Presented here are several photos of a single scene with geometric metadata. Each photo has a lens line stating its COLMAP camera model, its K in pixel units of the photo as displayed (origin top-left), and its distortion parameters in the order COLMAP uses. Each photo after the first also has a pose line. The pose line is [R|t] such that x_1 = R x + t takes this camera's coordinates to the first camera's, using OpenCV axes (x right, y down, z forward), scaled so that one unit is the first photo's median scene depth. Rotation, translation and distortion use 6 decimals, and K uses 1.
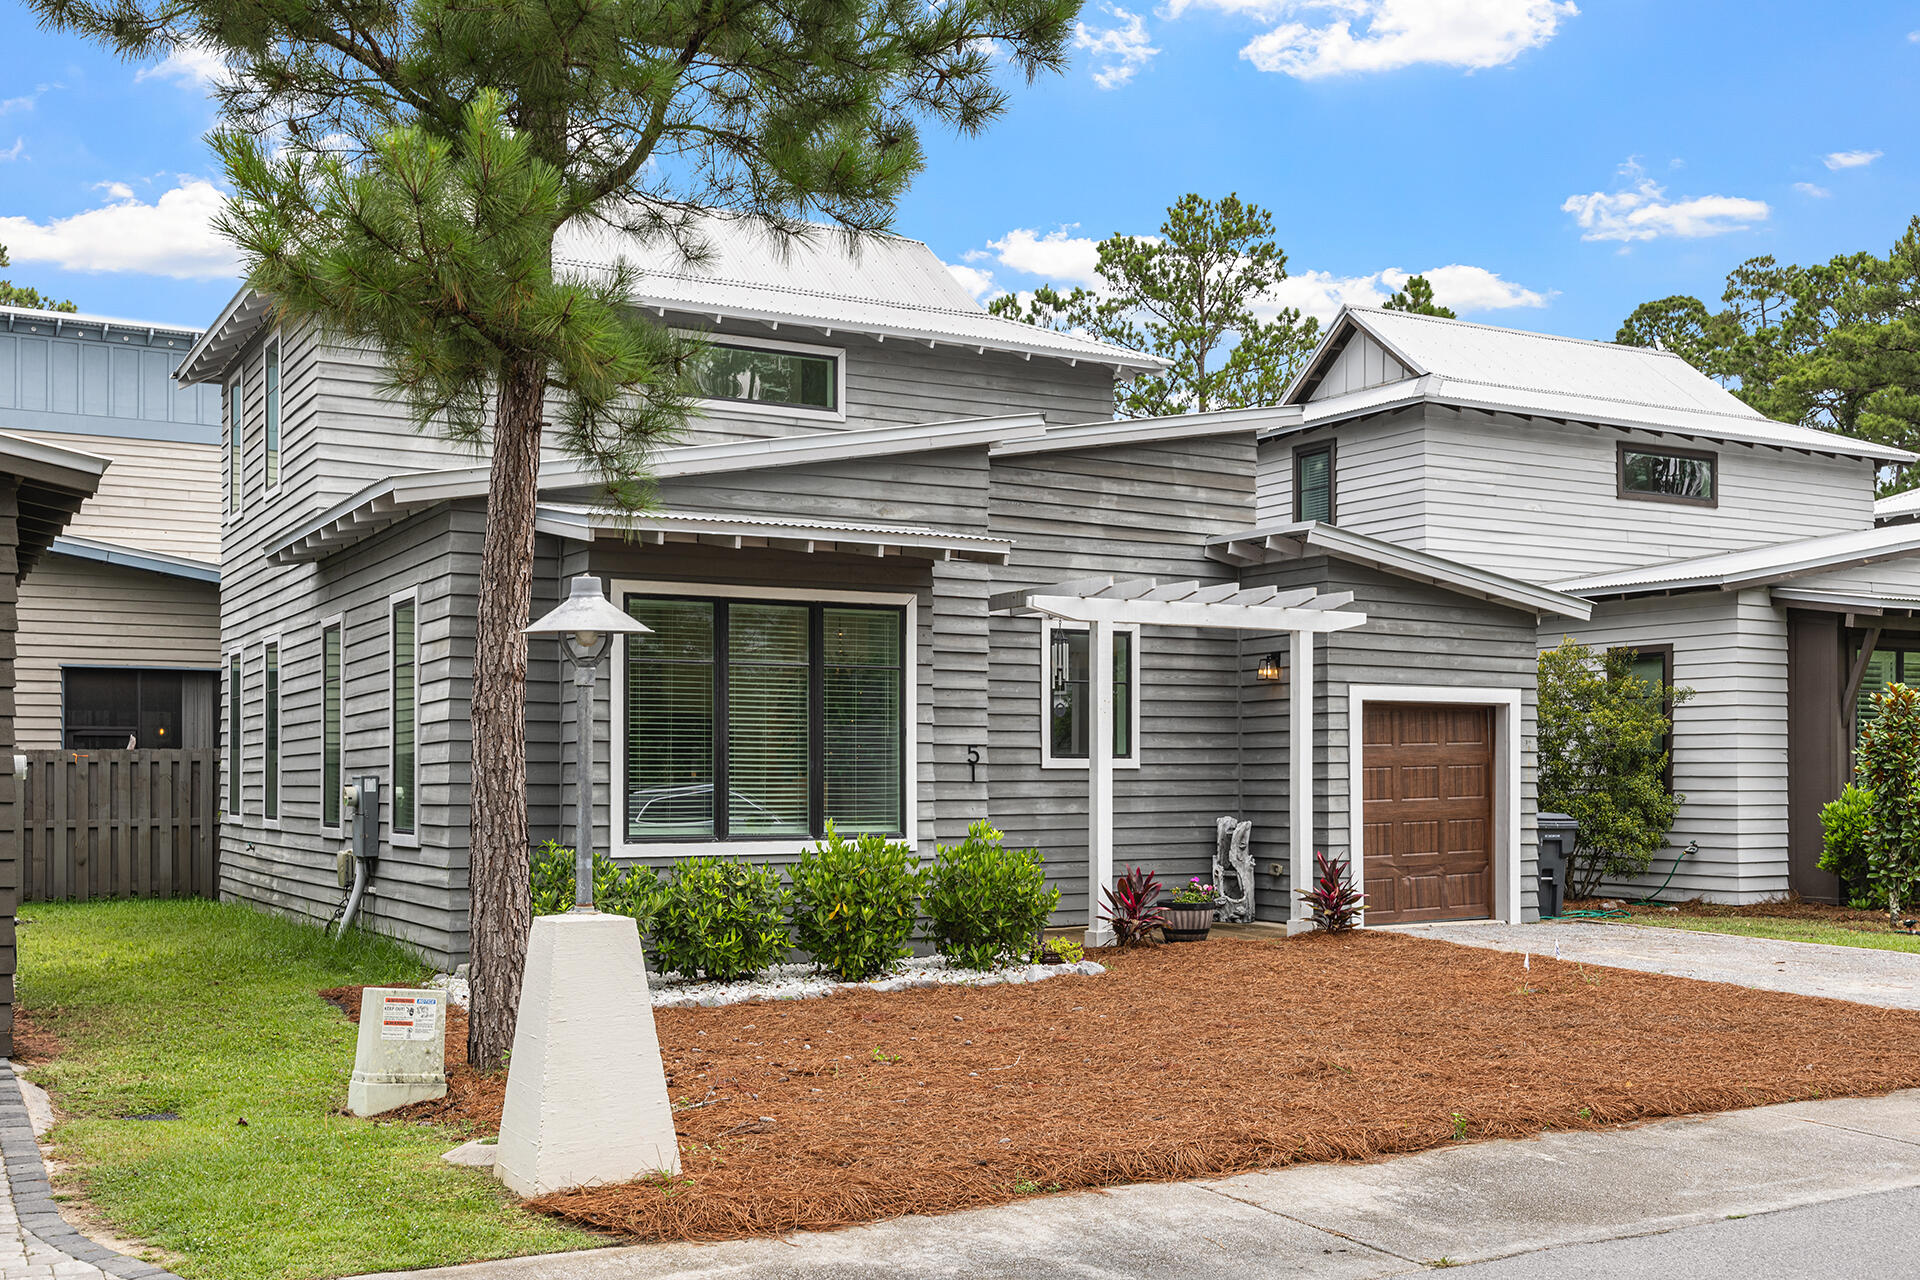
lens RADIAL K [[1926.4, 0, 960.0], [0, 1926.4, 640.0], [0, 0, 1]] dist [0.045034, -0.012950]
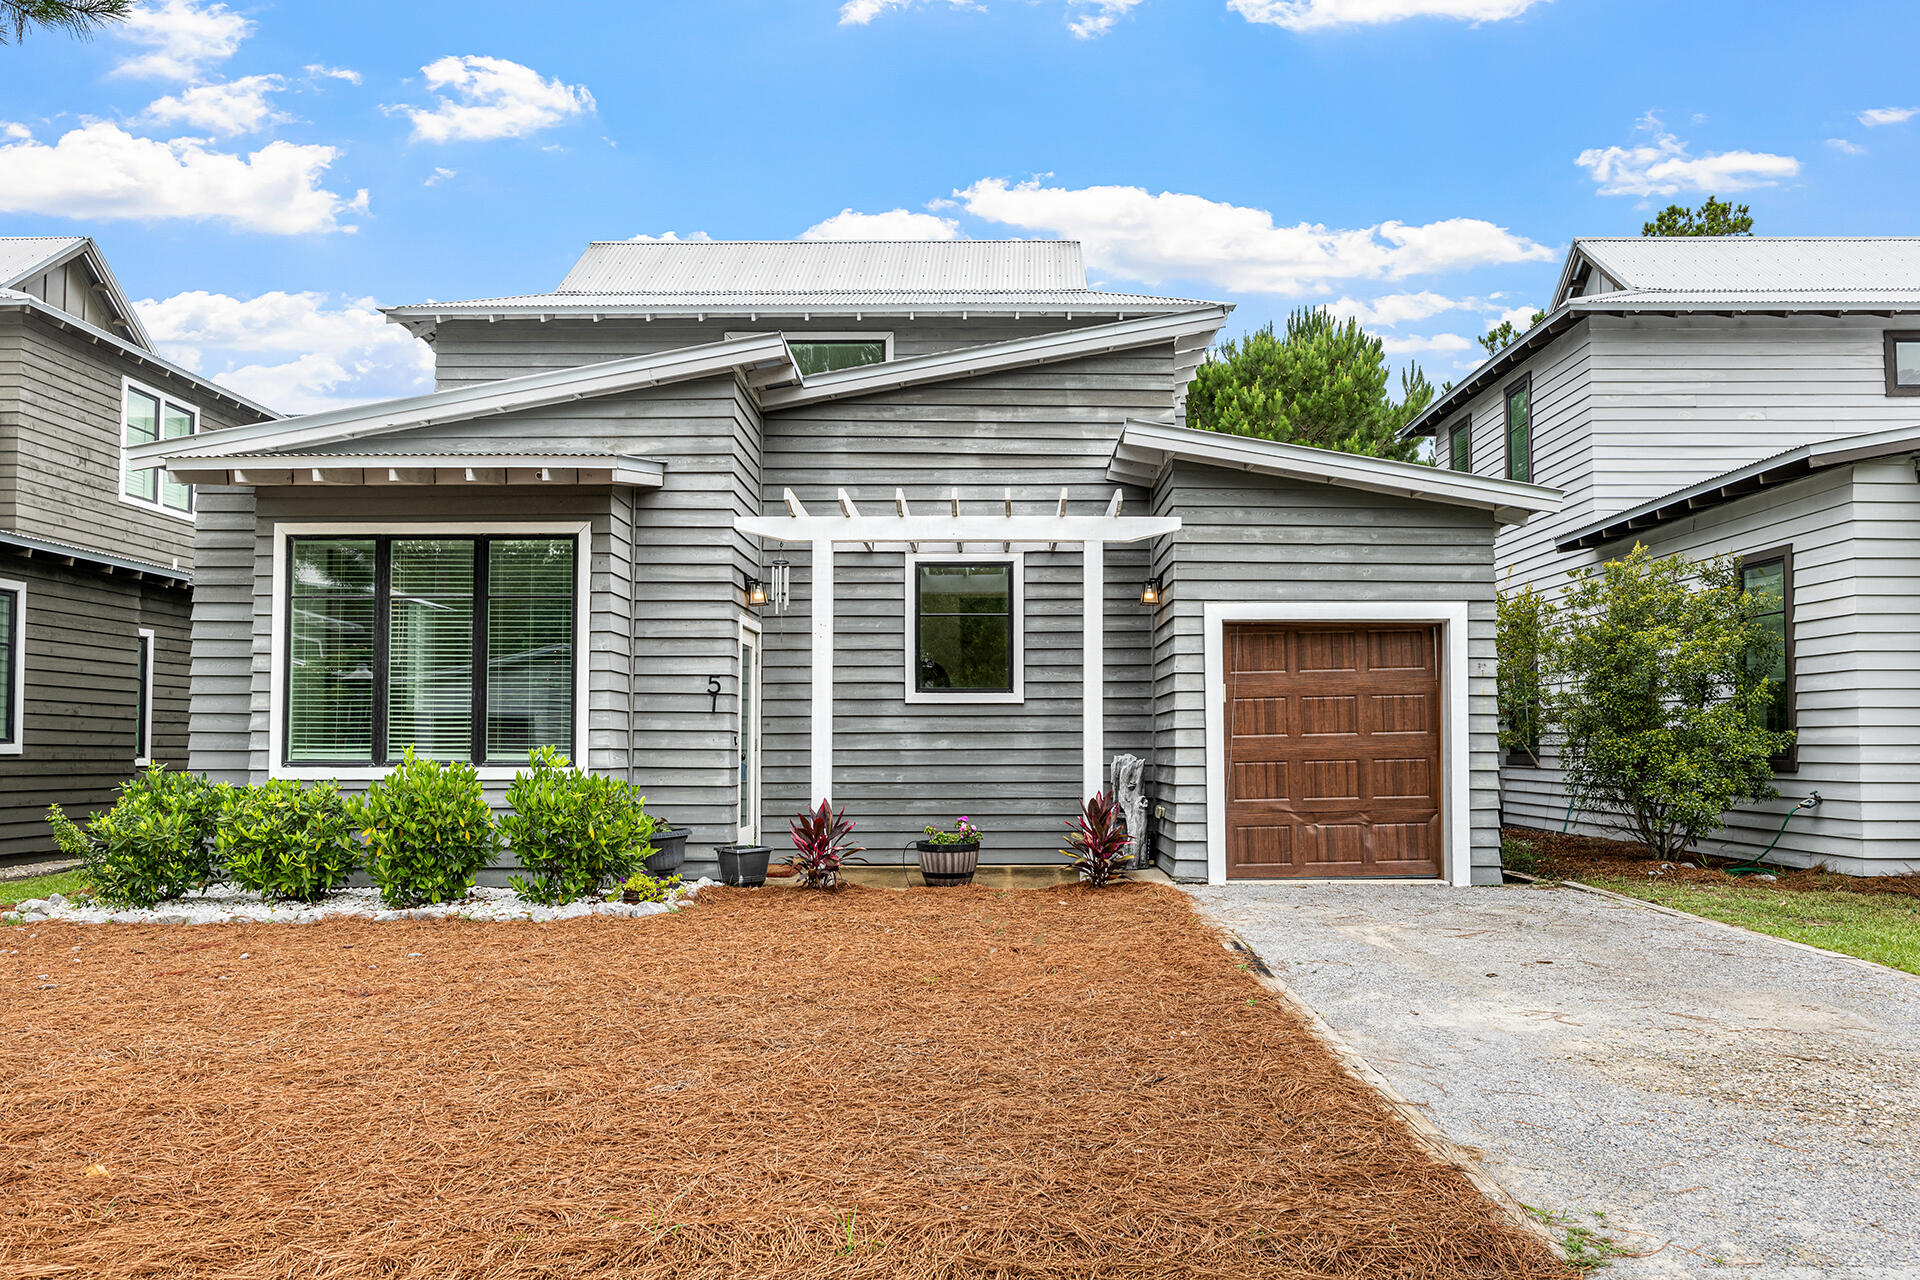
lens RADIAL K [[1328.9, 0, 962.4], [0, 1328.9, 630.0], [0, 0, 1]] dist [-0.000265, 0.004206]
pose [[0.865673, -0.041723, -0.498868, 0.396503], [0.033673, 0.999117, -0.025129, 0.045703], [0.499476, 0.004955, 0.866314, 0.409587]]
